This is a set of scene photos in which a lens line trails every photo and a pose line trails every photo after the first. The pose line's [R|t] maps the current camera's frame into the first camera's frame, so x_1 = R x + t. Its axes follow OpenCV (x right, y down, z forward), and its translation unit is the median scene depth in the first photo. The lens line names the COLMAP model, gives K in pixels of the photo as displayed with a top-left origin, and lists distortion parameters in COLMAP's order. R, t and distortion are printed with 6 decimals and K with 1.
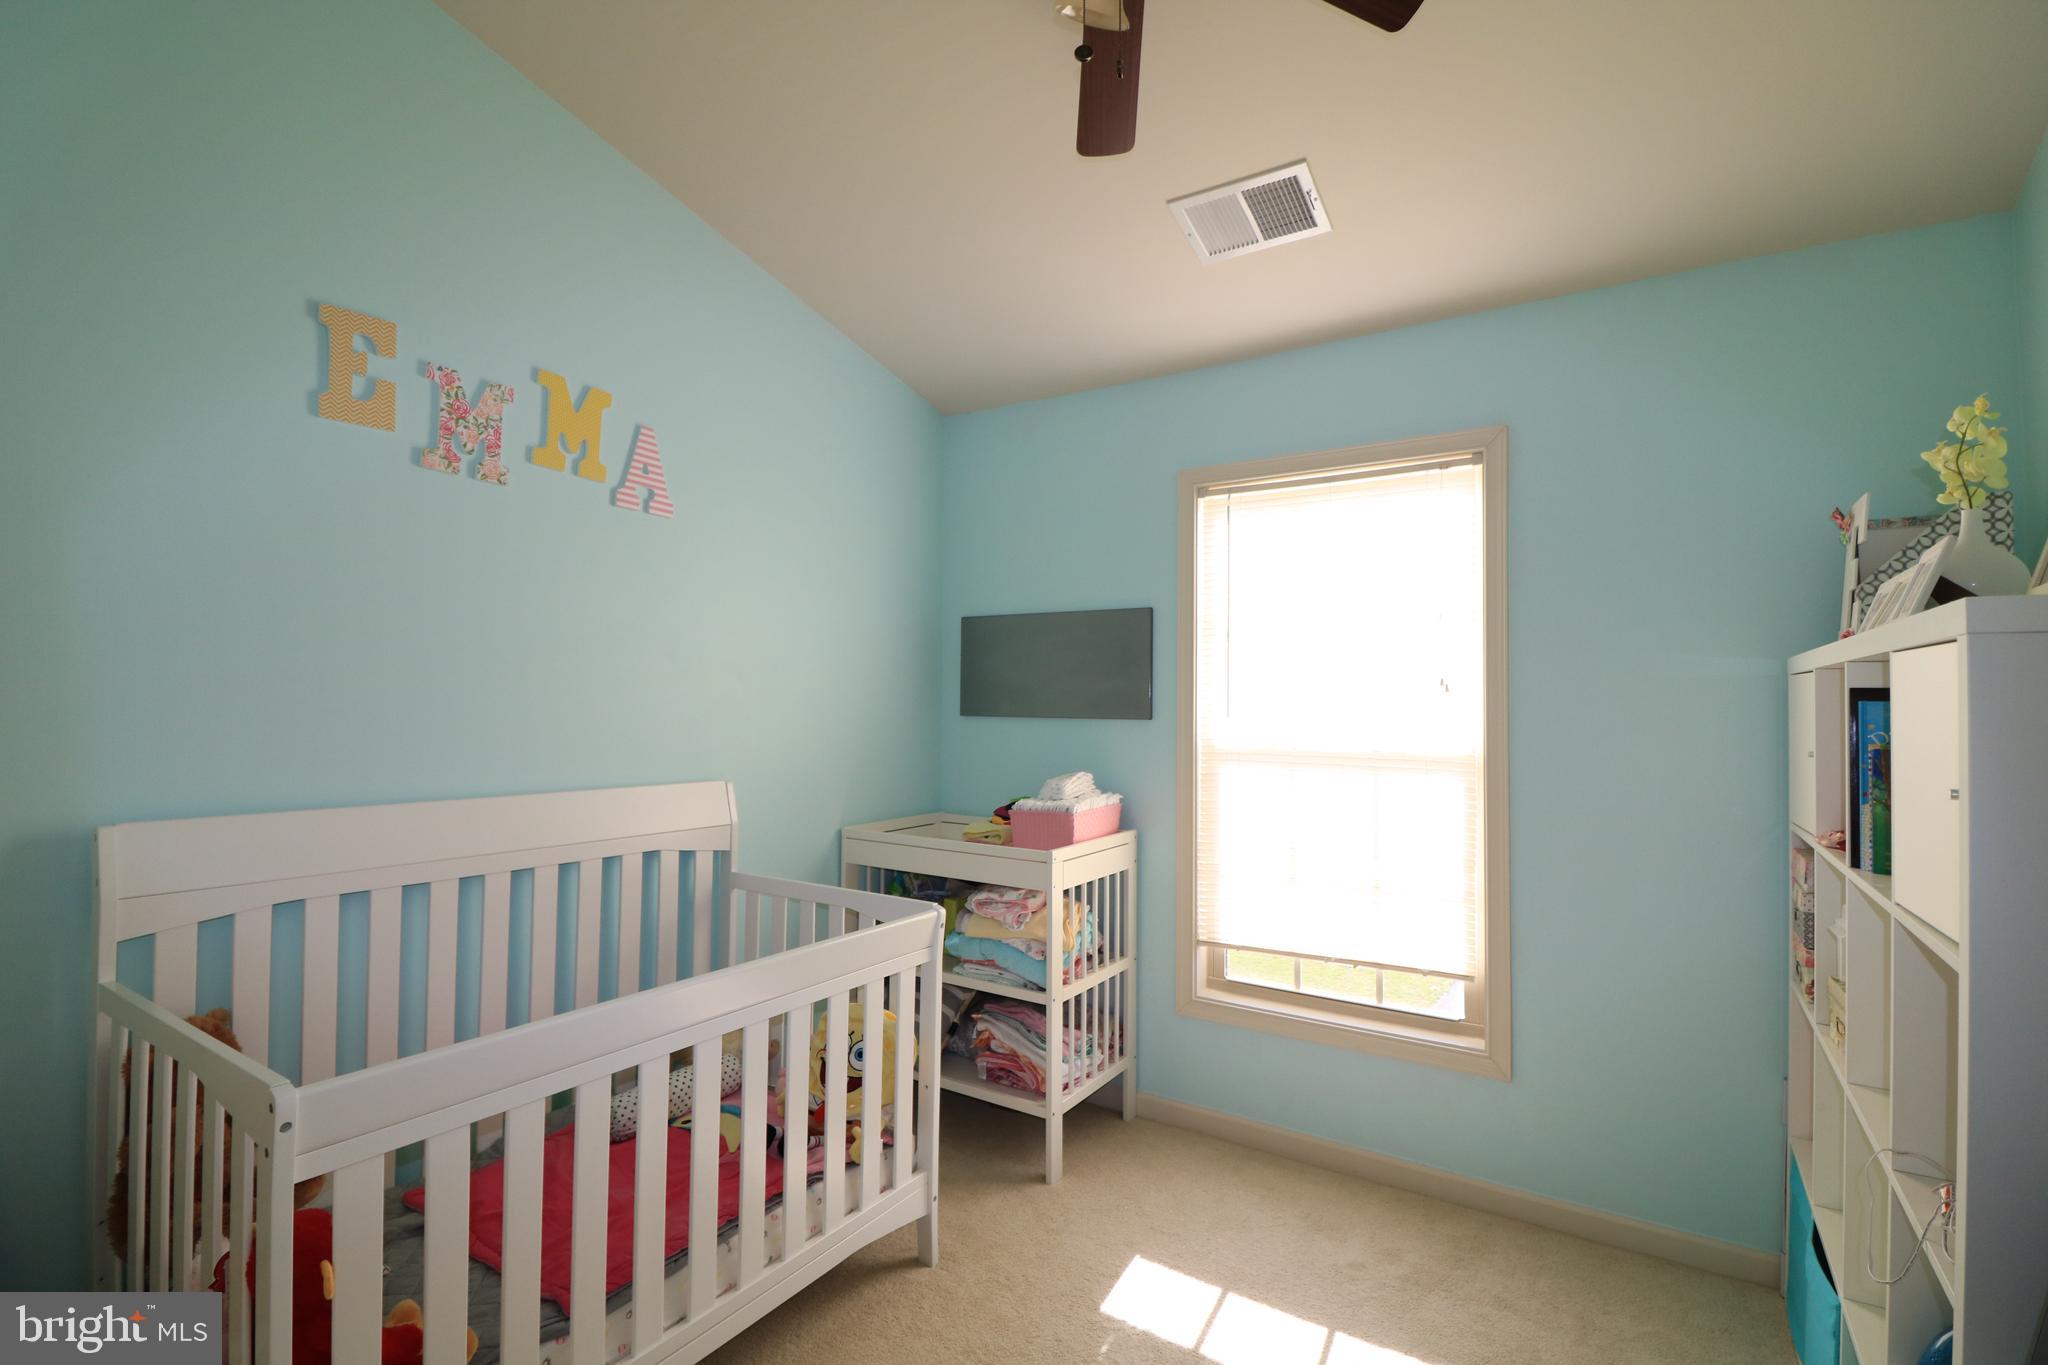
lens RADIAL K [[949.0, 0, 997.5], [0, 949.0, 672.4], [0, 0, 1]] dist [-0.001479, -0.011401]
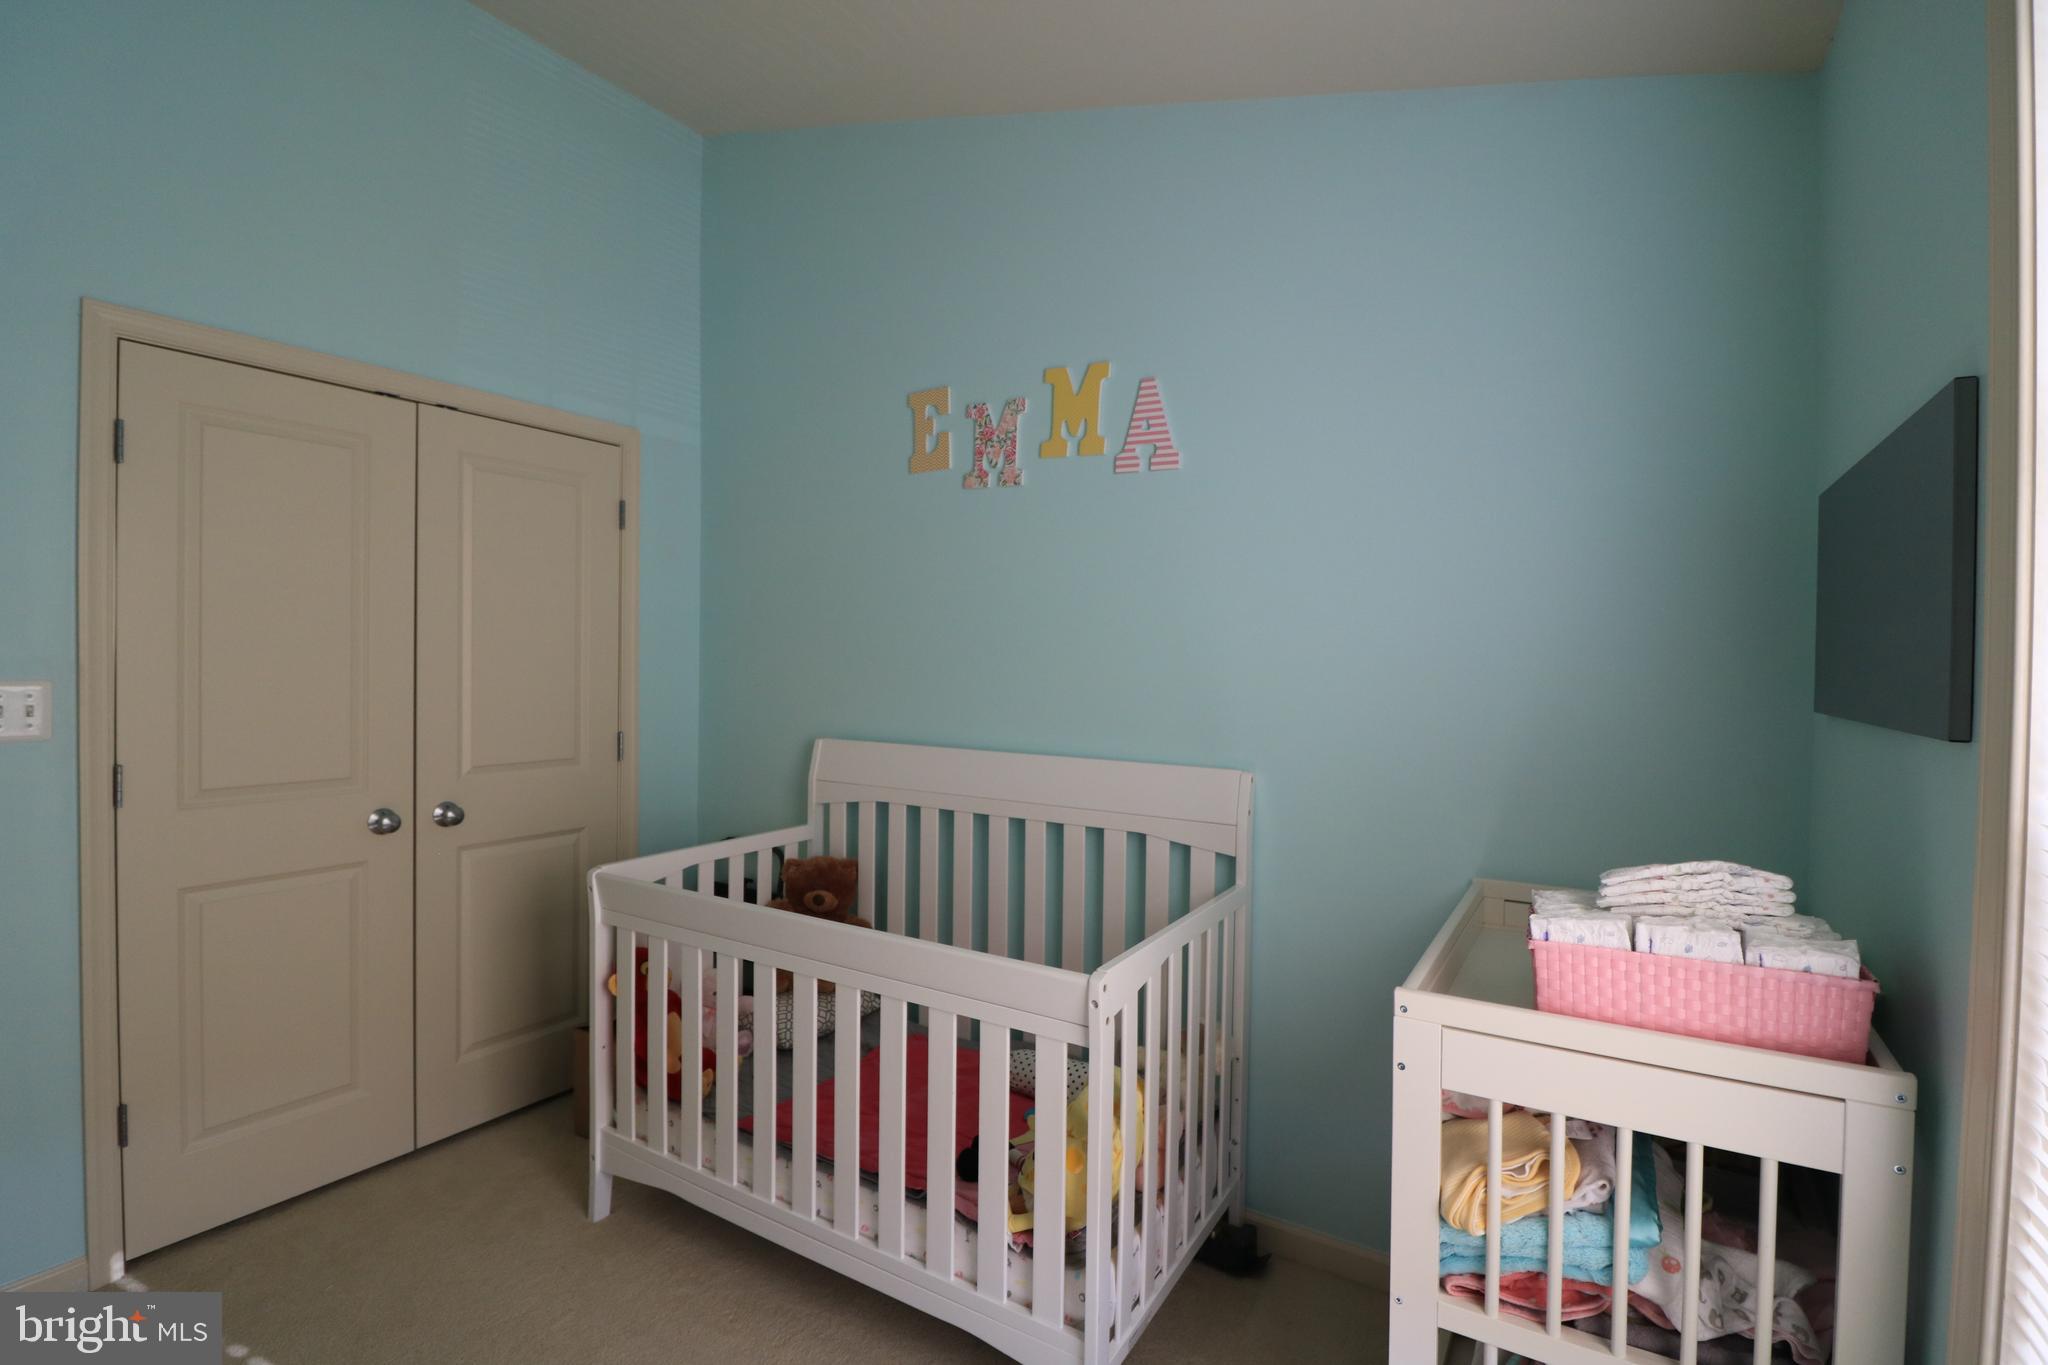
lens RADIAL K [[949.0, 0, 997.5], [0, 949.0, 672.4], [0, 0, 1]] dist [-0.001479, -0.011401]
pose [[0.026049, -0.000234, -0.999661, 0.643166], [0.019448, 0.999811, 0.000273, 0.029716], [0.999471, -0.019449, 0.026048, 0.956095]]
